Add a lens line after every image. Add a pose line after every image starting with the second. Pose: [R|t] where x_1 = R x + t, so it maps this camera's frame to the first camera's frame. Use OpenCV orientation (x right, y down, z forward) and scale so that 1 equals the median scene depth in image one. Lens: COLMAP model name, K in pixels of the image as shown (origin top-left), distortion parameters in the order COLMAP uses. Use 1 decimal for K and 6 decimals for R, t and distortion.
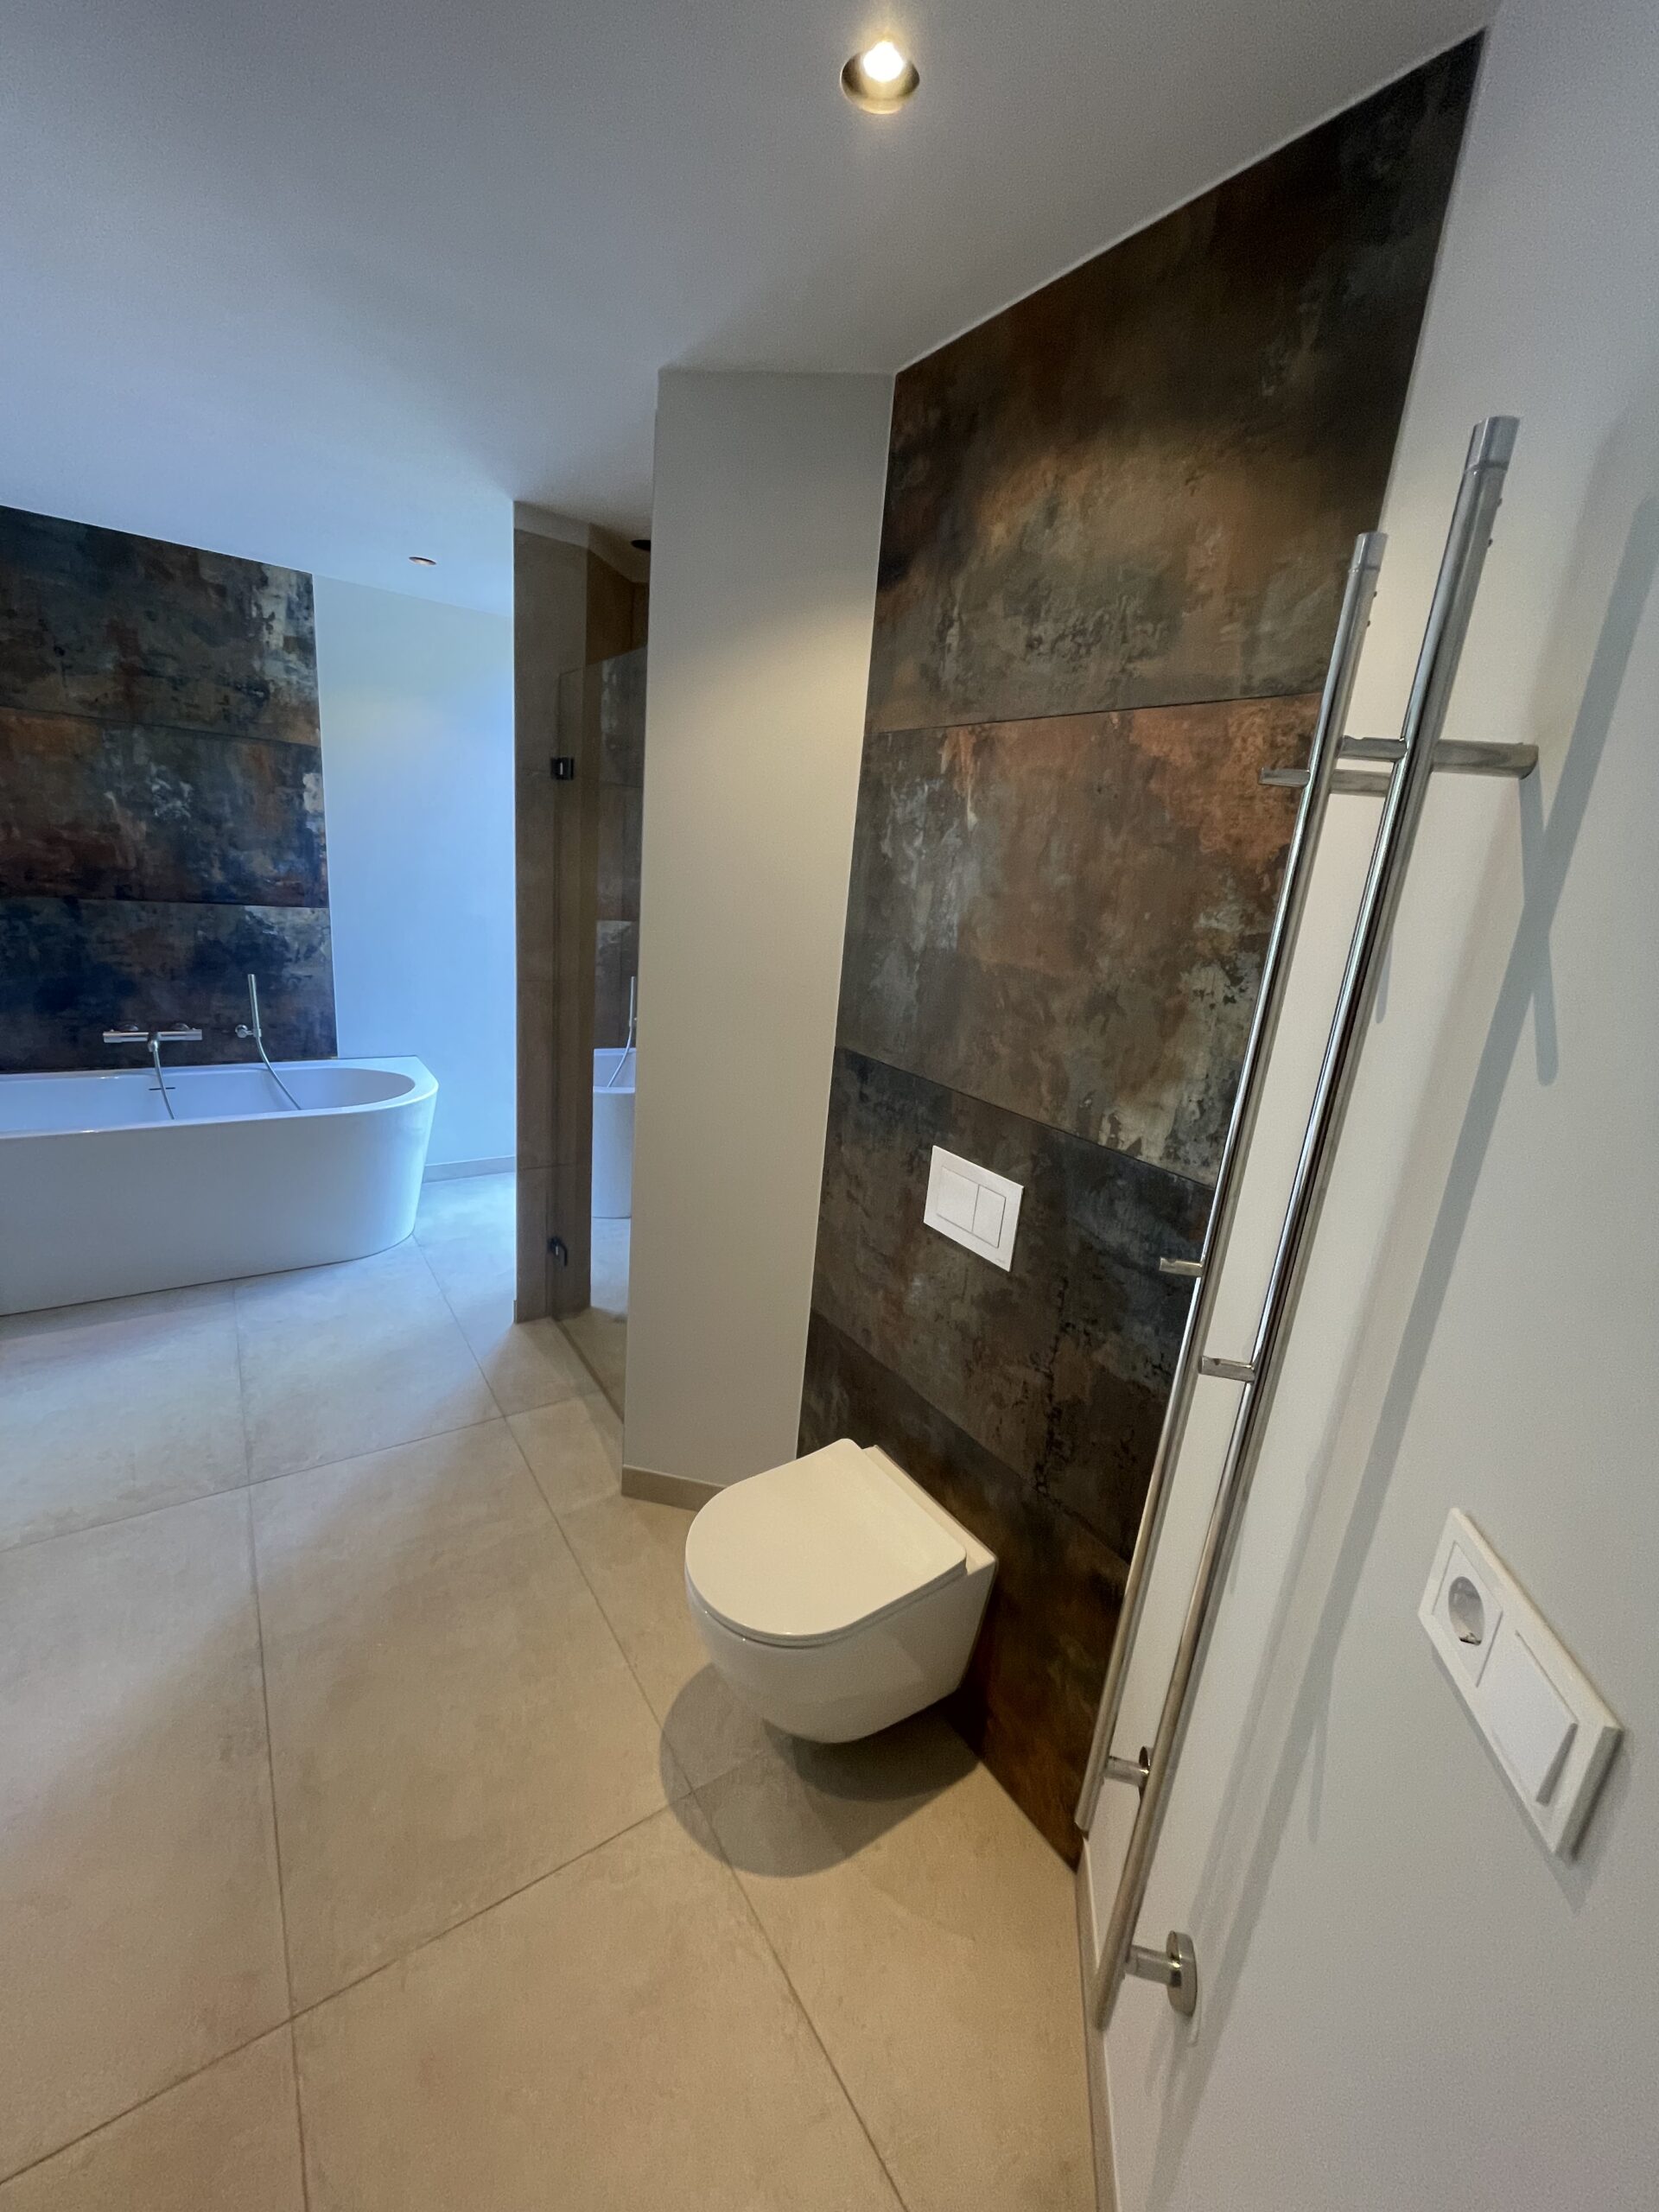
lens RADIAL K [[889.2, 0, 832.8], [0, 889.2, 1102.8], [0, 0, 1]] dist [-0.002768, -0.000727]
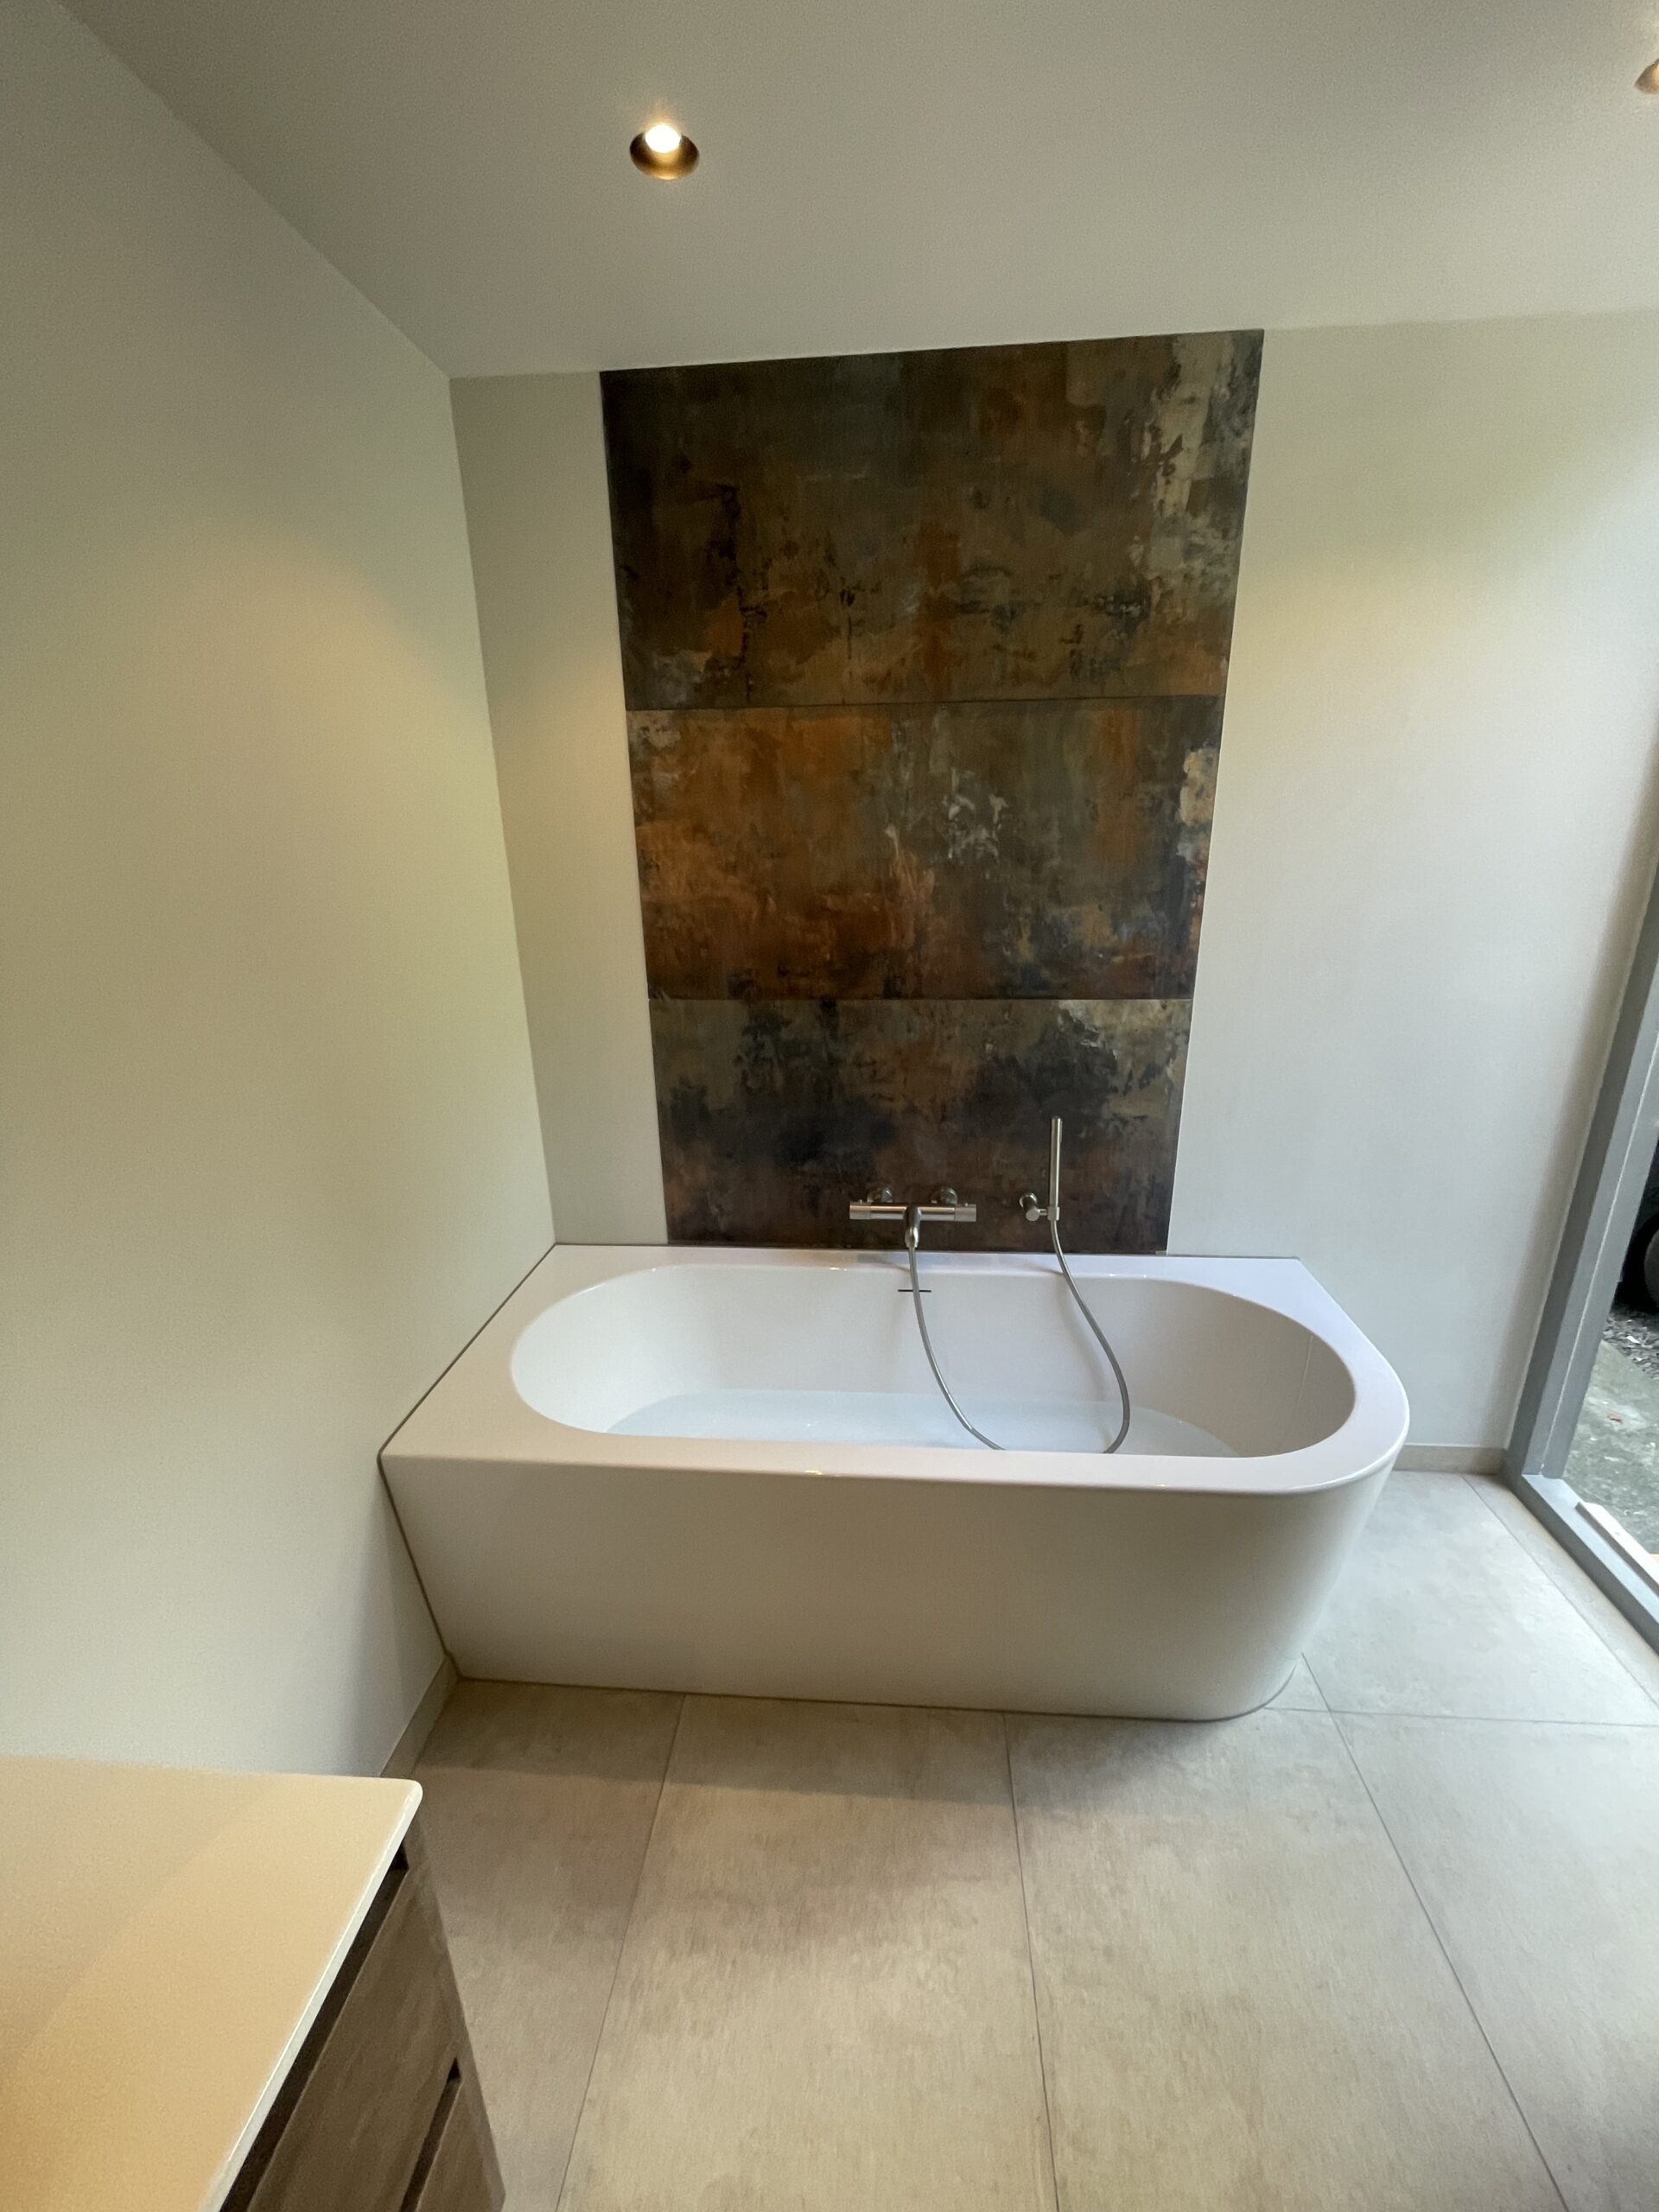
lens RADIAL K [[889.2, 0, 831.7], [0, 889.2, 1098.9], [0, 0, 1]] dist [-0.002768, -0.000727]
pose [[0.774537, 0.086124, -0.626638, -0.754294], [-0.080252, 0.996061, 0.037703, -0.309481], [0.627418, 0.021086, 0.778397, 0.846413]]
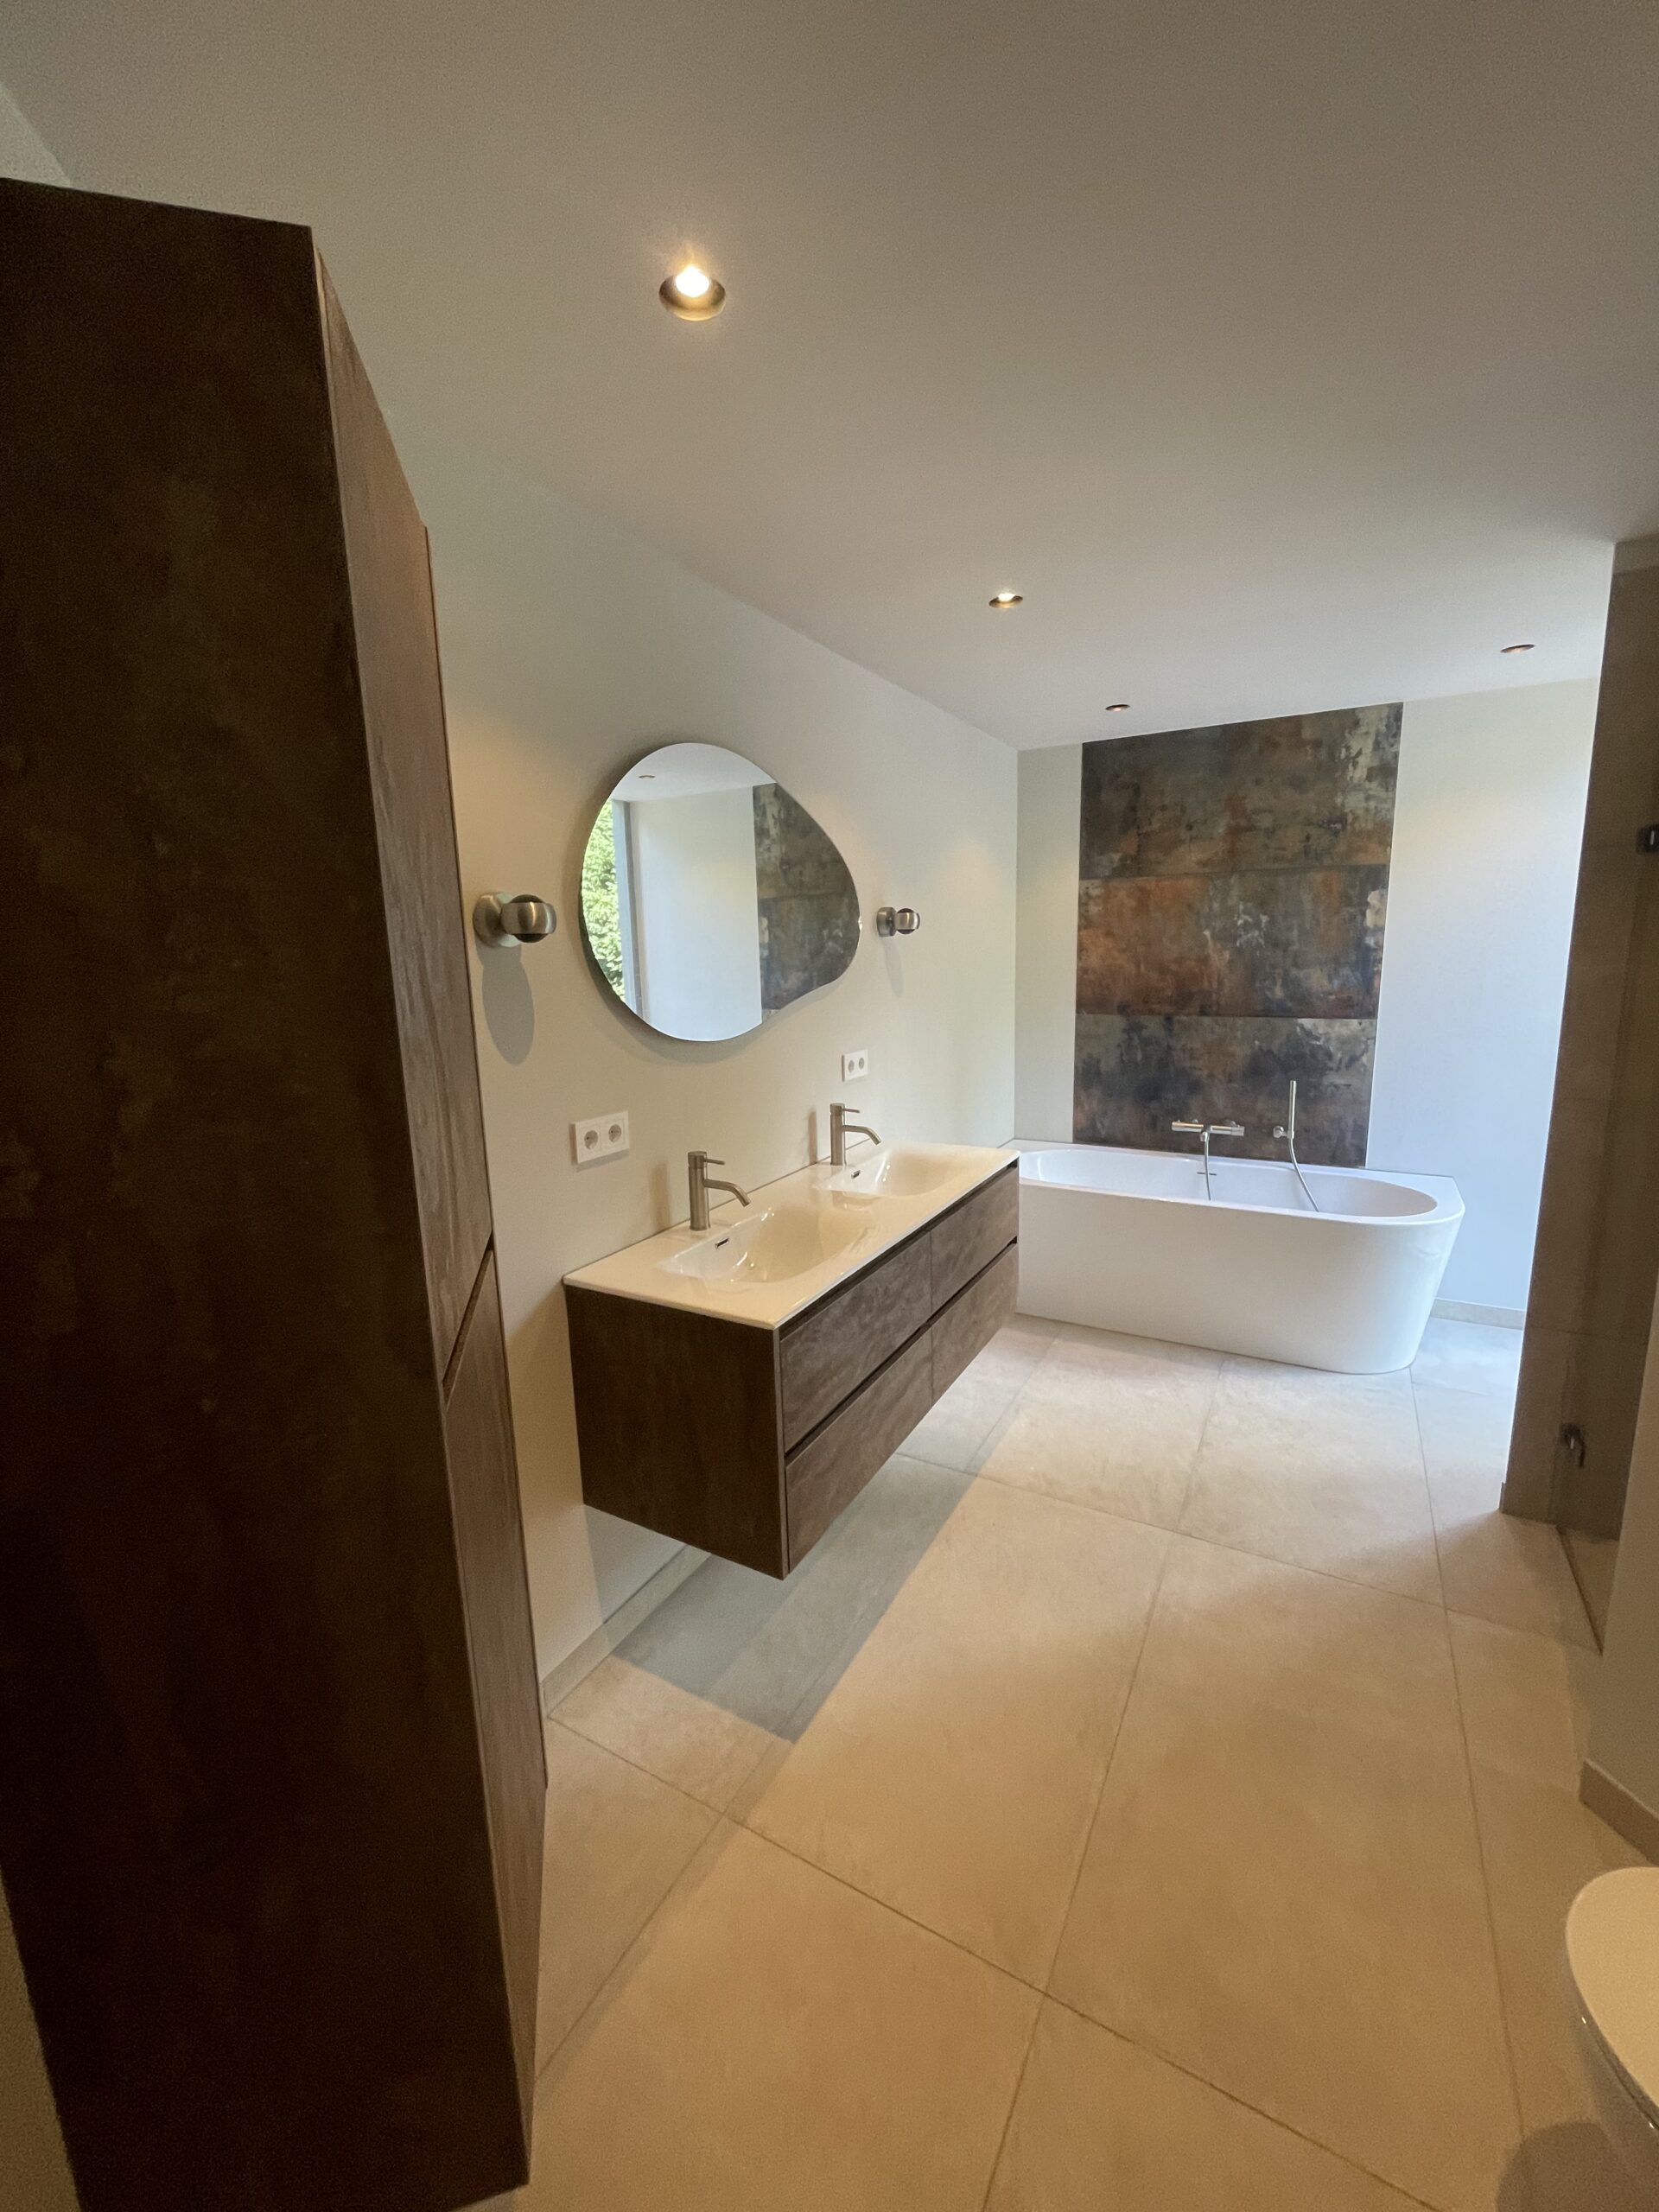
lens RADIAL K [[889.2, 0, 834.5], [0, 889.2, 1101.9], [0, 0, 1]] dist [-0.002768, -0.000727]
pose [[0.438654, 0.058372, -0.896758, 0.135078], [-0.173451, 0.984624, -0.020753, 0.000417], [0.881758, 0.164647, 0.442034, 0.059349]]
